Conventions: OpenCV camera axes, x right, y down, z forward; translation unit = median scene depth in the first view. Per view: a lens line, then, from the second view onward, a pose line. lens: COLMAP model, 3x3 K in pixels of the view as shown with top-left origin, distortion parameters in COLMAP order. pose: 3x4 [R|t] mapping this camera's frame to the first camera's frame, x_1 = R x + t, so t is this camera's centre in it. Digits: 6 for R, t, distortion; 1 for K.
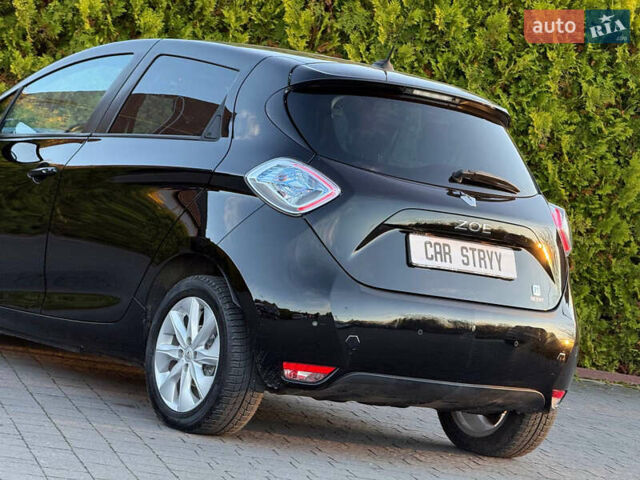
lens RADIAL K [[2249.2, 0, 320.0], [0, 2249.2, 240.0], [0, 0, 1]] dist [0.223279, -0.712443]
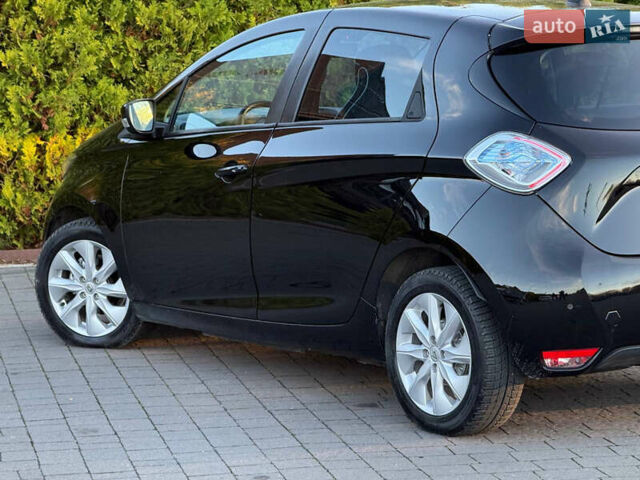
lens RADIAL K [[2249.2, 0, 320.0], [0, 2249.2, 240.0], [0, 0, 1]] dist [0.223279, -0.712443]
pose [[0.984302, -0.171162, -0.043039, -0.054244], [0.174255, 0.981184, 0.083144, -0.078447], [0.027998, -0.089339, 0.995608, 0.063399]]
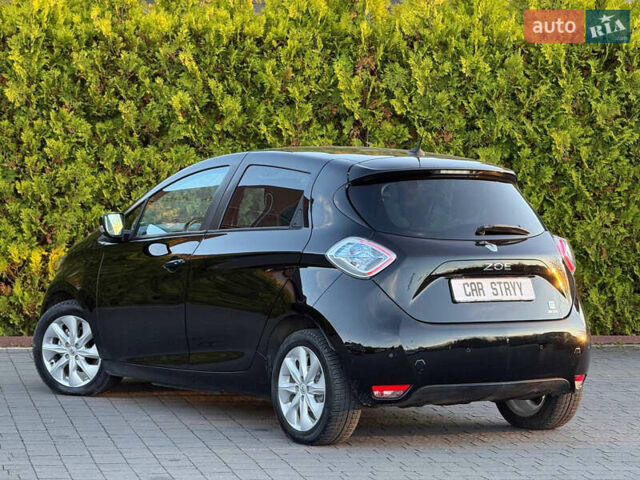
lens RADIAL K [[2249.2, 0, 320.0], [0, 2249.2, 240.0], [0, 0, 1]] dist [0.223279, -0.712443]
pose [[0.989227, -0.140700, -0.040417, 0.018632], [0.141244, 0.989915, 0.010910, -0.049228], [0.038474, -0.016501, 0.999123, -0.343011]]
